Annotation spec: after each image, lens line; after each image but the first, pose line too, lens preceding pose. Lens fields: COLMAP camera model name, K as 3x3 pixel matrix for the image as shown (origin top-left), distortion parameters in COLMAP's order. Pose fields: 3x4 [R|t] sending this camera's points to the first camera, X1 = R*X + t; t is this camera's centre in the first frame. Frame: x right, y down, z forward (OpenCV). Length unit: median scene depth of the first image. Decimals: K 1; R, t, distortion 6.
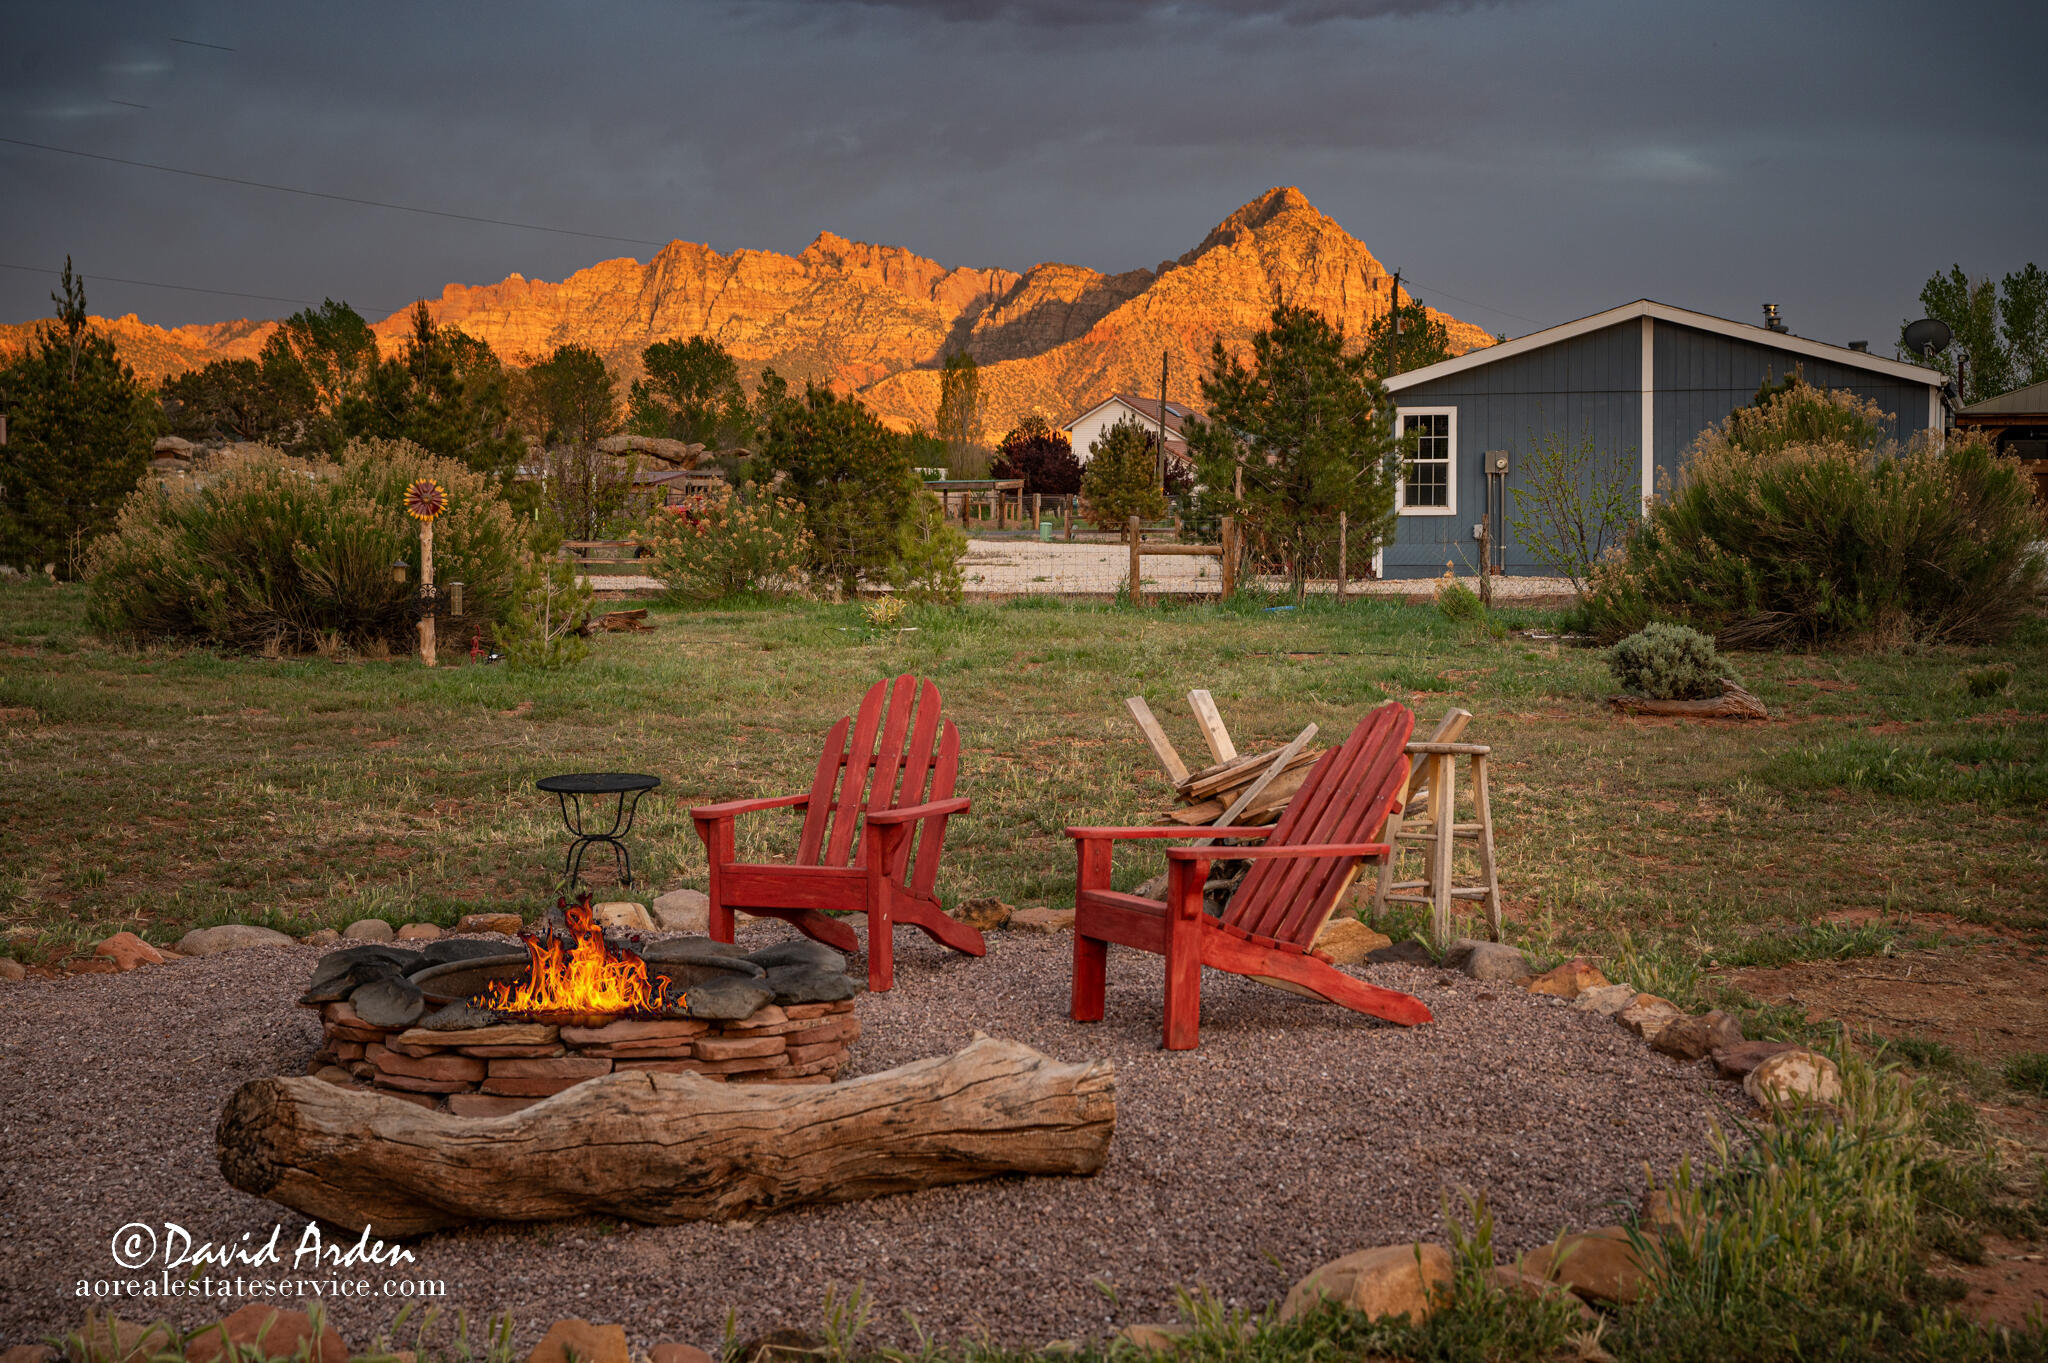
lens RADIAL K [[3026.5, 0, 1024.1], [0, 3026.5, 681.3], [0, 0, 1]] dist [0.004769, 0.000000]
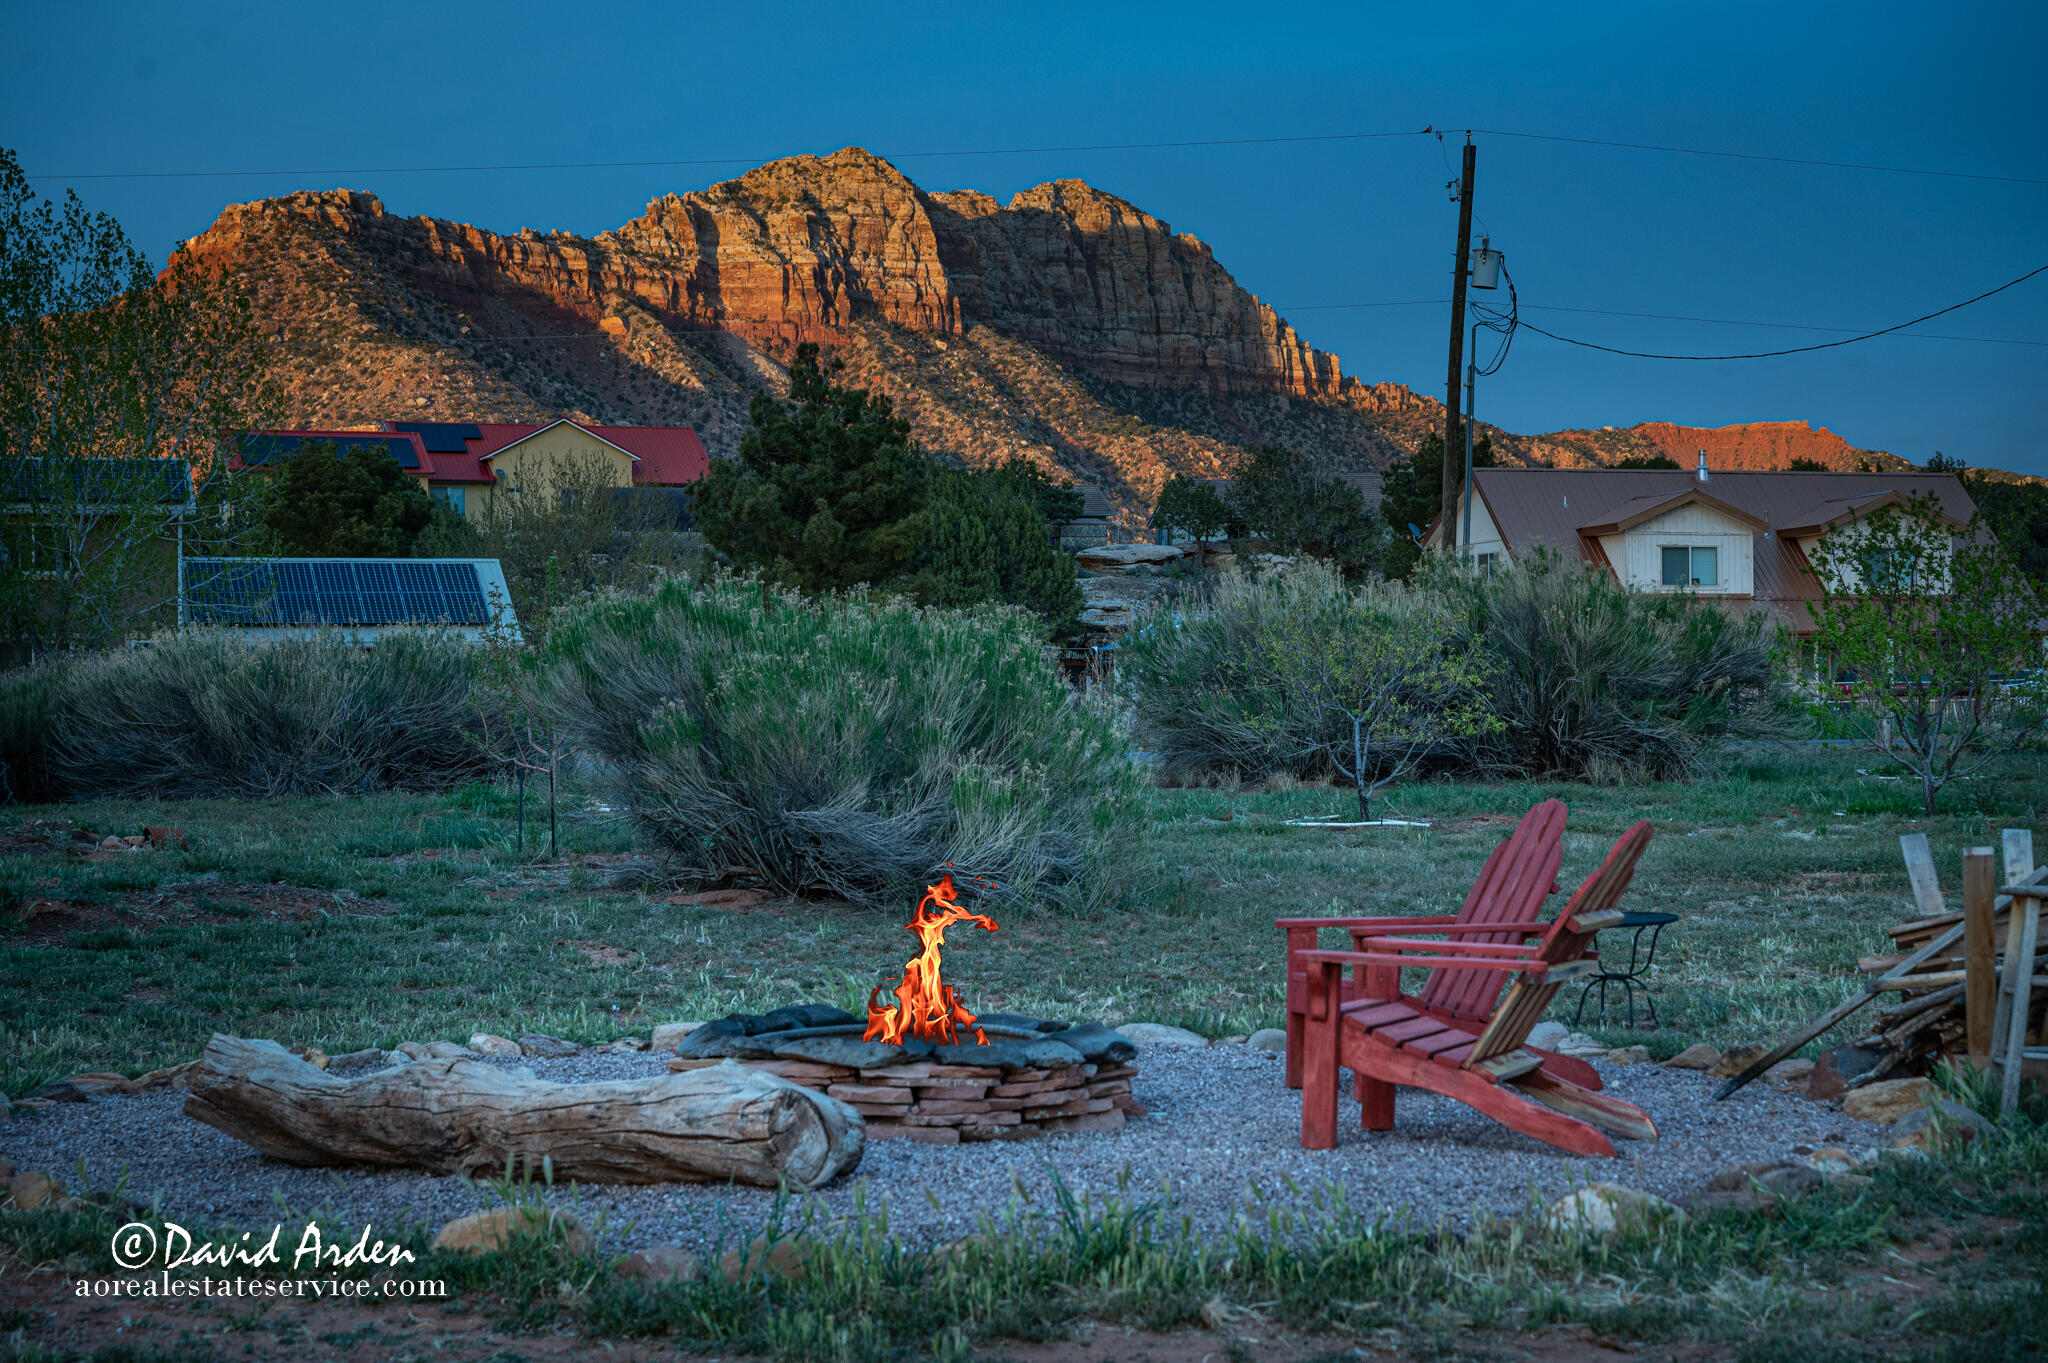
lens RADIAL K [[3673.4, 0, 1024.0], [0, 3673.4, 681.1], [0, 0, 1]] dist [0.023547, 0.000000]
pose [[0.688164, -0.005472, -0.725535, 1.171573], [-0.035067, 0.998552, -0.040792, 0.022980], [0.724708, 0.053514, 0.686975, 0.086979]]
